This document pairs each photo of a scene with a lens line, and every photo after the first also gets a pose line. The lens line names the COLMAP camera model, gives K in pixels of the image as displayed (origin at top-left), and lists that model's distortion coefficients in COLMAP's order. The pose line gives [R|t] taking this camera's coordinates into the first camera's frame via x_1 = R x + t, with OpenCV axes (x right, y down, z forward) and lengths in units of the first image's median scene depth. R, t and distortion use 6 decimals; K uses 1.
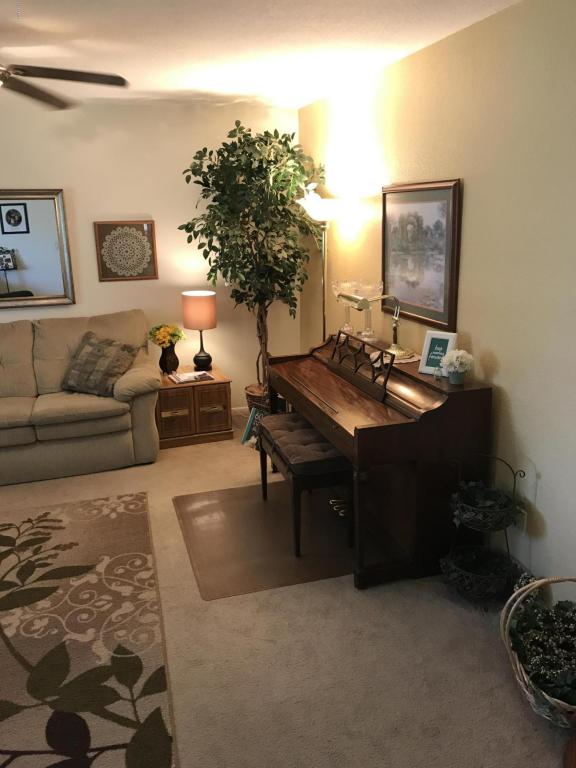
lens RADIAL K [[629.1, 0, 288.0], [0, 629.1, 384.0], [0, 0, 1]] dist [0.053492, -0.057205]
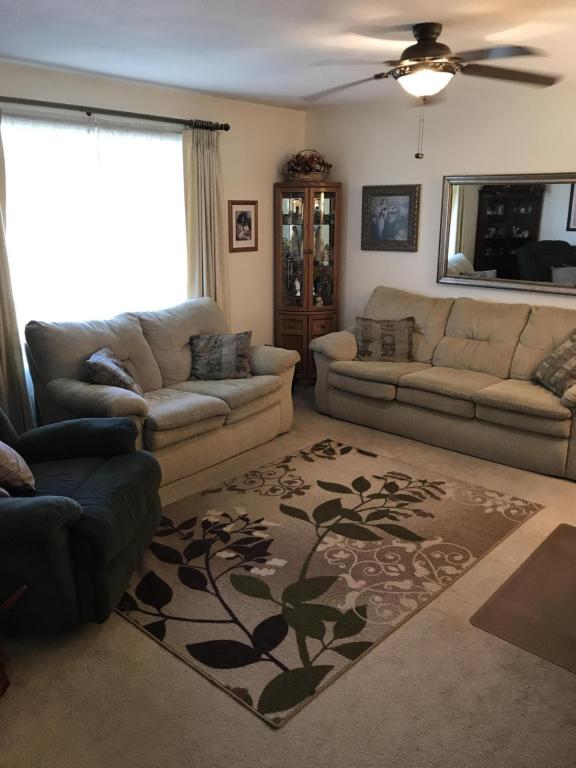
lens RADIAL K [[629.1, 0, 288.0], [0, 629.1, 384.0], [0, 0, 1]] dist [0.053492, -0.057205]
pose [[0.521339, 0.257851, -0.813461, 0.364032], [-0.234939, 0.959787, 0.153663, -0.067923], [0.820372, 0.111003, 0.560953, 0.206174]]
